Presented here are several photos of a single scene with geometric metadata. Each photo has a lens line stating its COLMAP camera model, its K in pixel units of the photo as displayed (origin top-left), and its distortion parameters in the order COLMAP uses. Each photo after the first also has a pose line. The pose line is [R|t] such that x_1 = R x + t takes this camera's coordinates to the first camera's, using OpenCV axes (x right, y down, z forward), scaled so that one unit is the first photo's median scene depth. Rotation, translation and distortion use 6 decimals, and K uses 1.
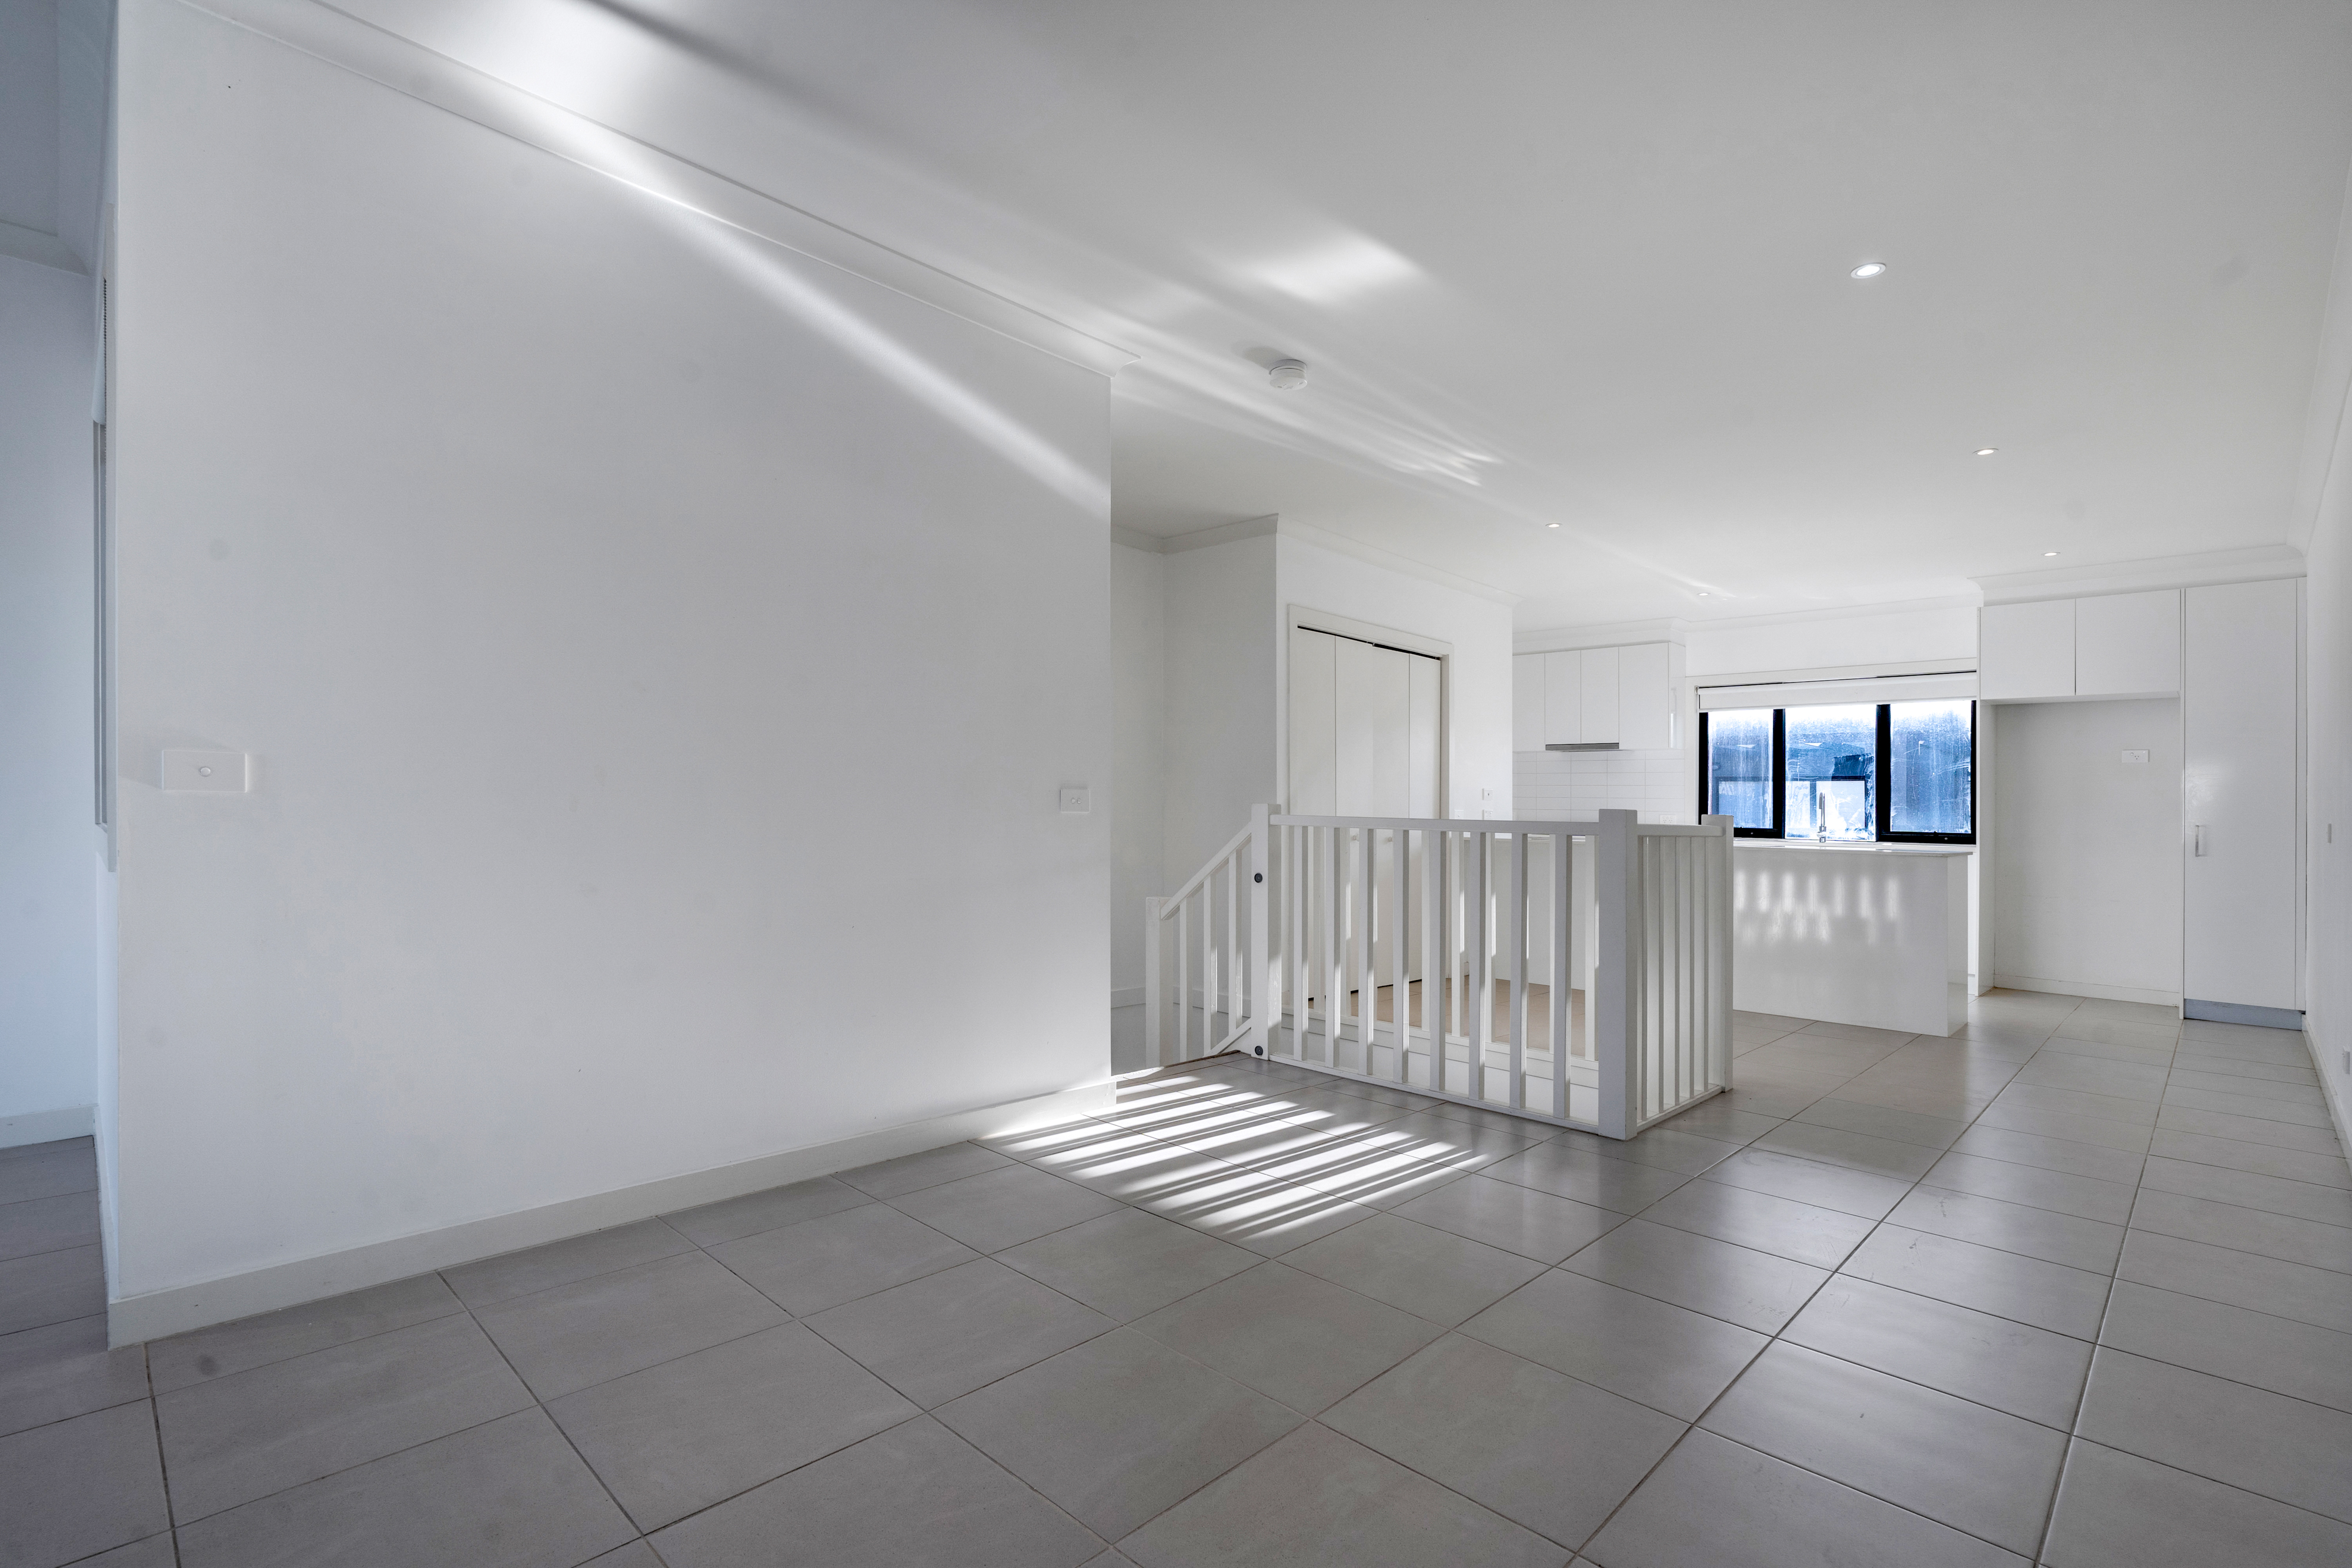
lens RADIAL K [[1072.5, 0, 1177.5], [0, 1072.5, 797.4], [0, 0, 1]] dist [-0.003567, -0.001243]
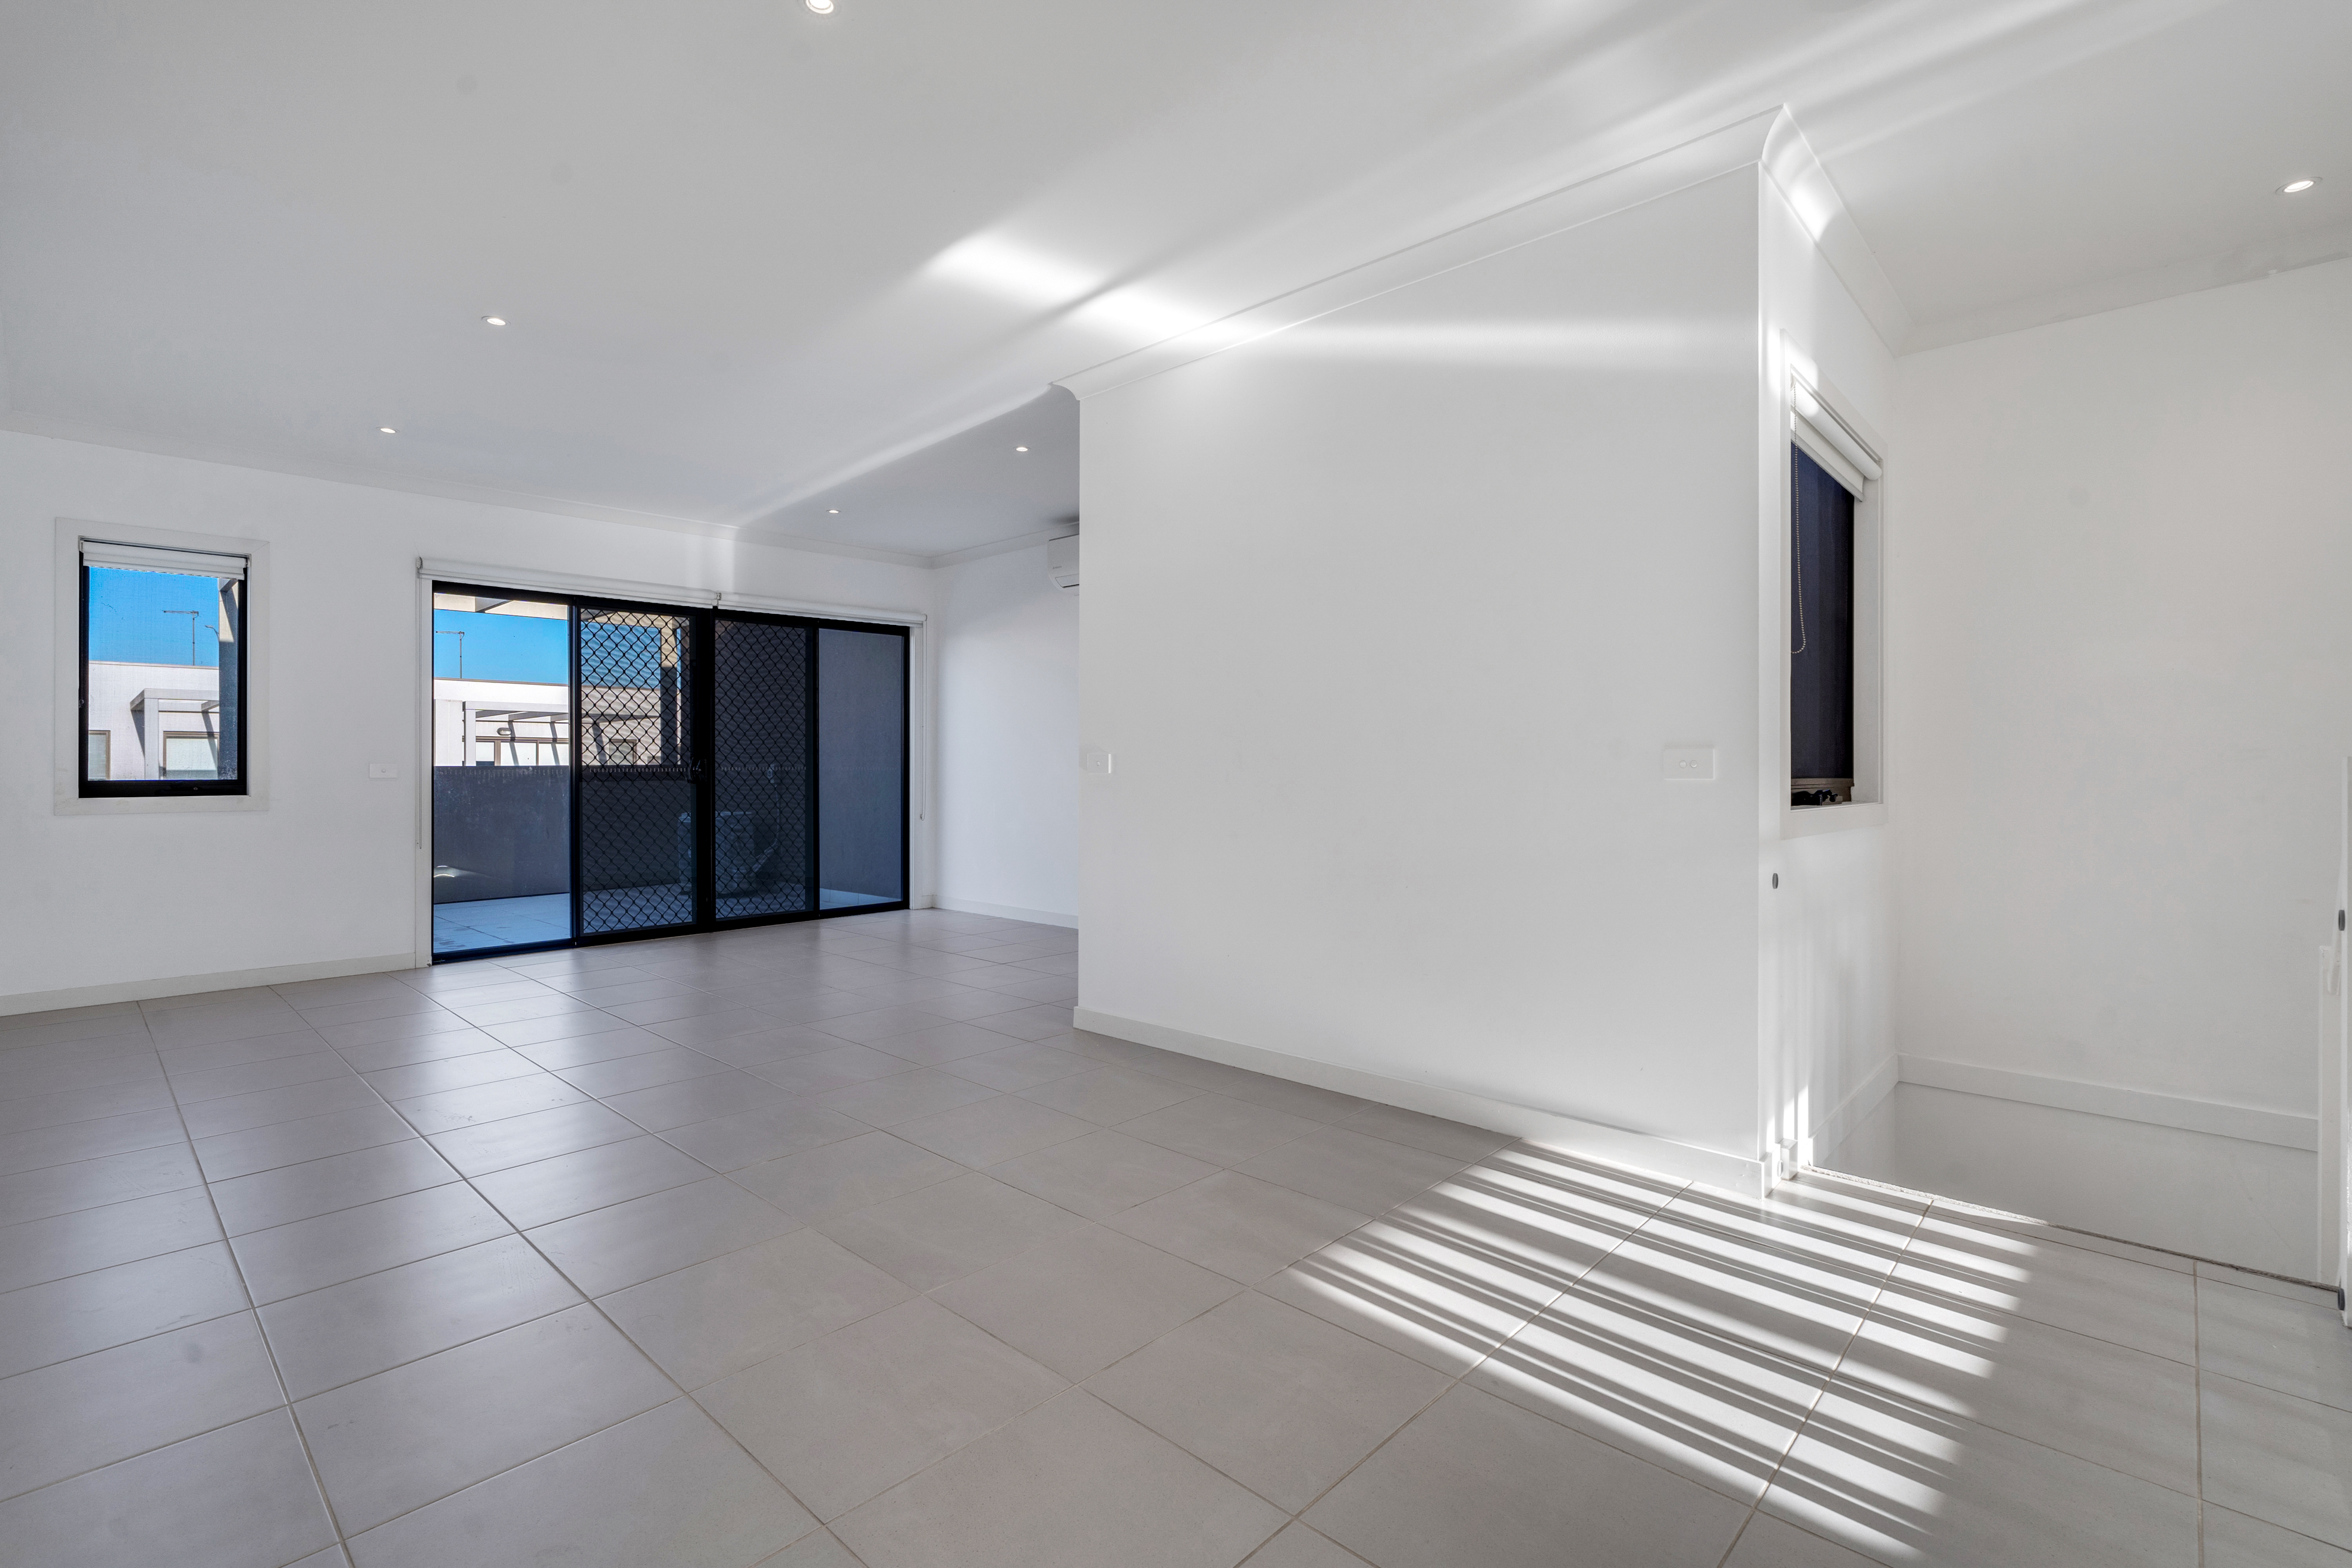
lens RADIAL K [[1072.5, 0, 1178.2], [0, 1072.5, 776.5], [0, 0, 1]] dist [-0.003567, -0.001243]
pose [[0.017961, -0.010199, -0.999787, 0.738869], [0.017271, 0.999802, -0.009888, 0.014340], [0.999690, -0.017090, 0.018134, 0.710061]]
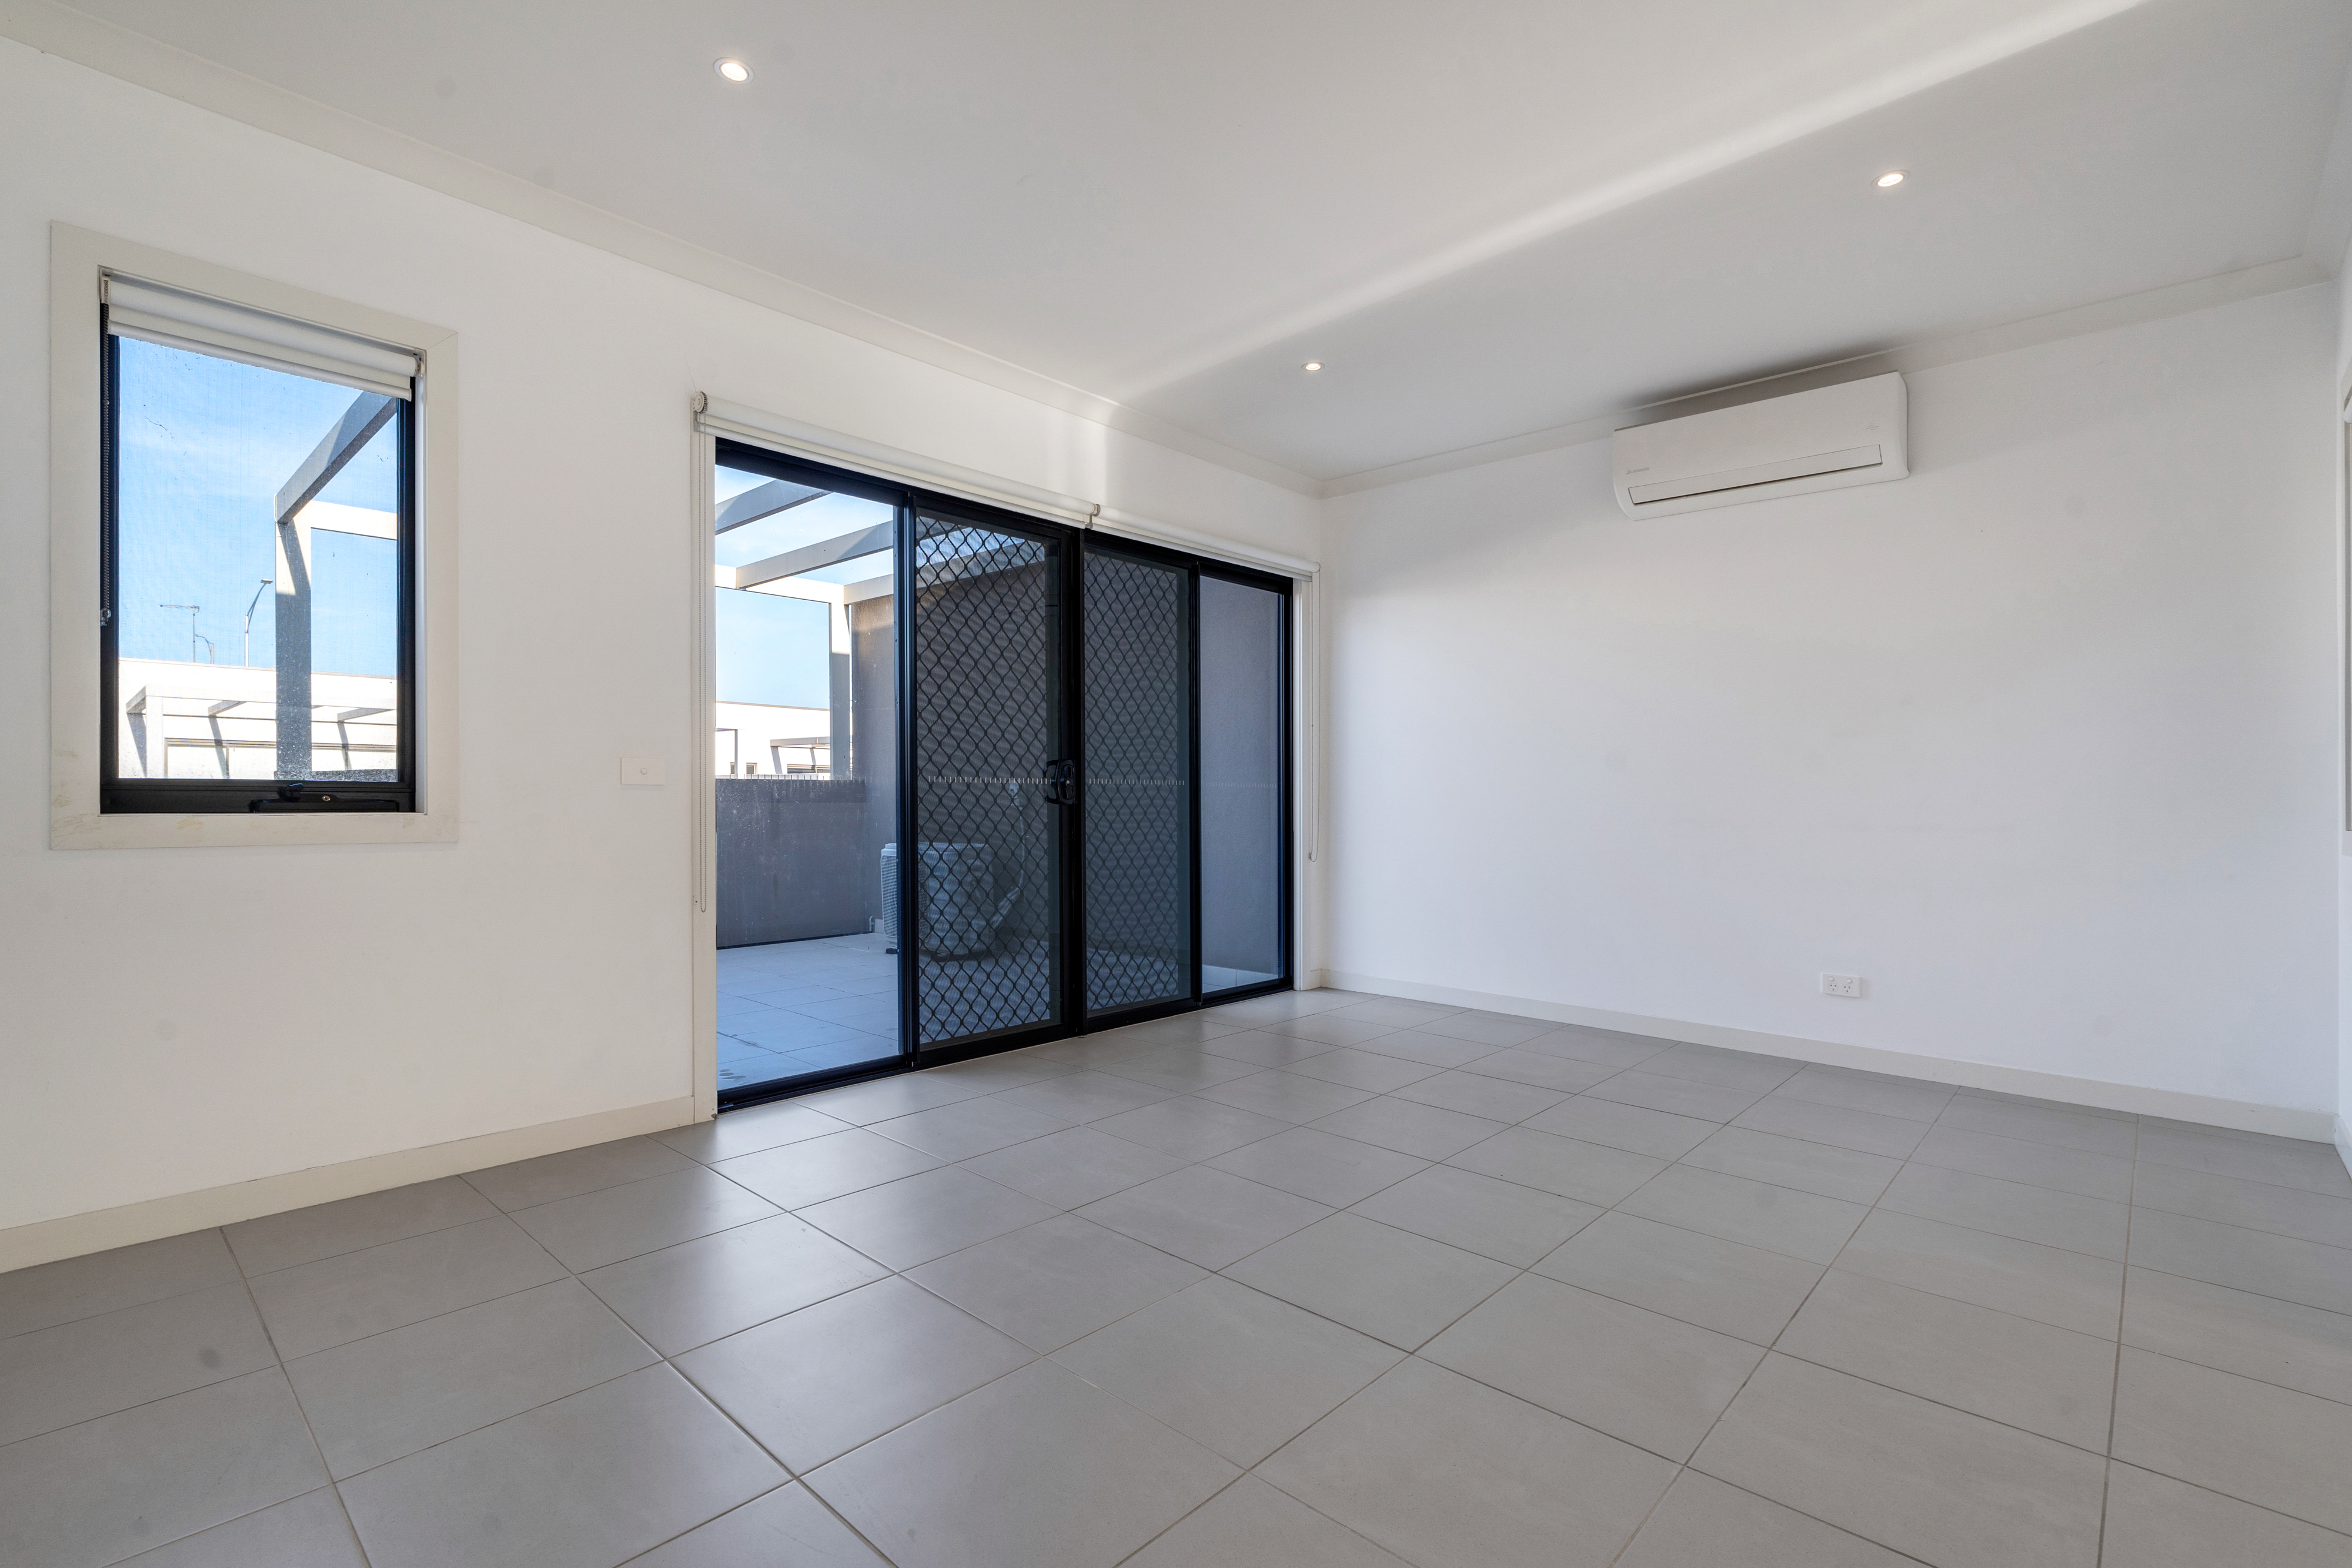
lens RADIAL K [[1072.5, 0, 1172.8], [0, 1072.5, 824.8], [0, 0, 1]] dist [-0.003567, -0.001243]
pose [[0.023914, 0.007008, -0.999689, 0.547252], [0.005152, 0.999961, 0.007134, 0.013035], [0.999701, -0.005321, 0.023877, 0.513044]]
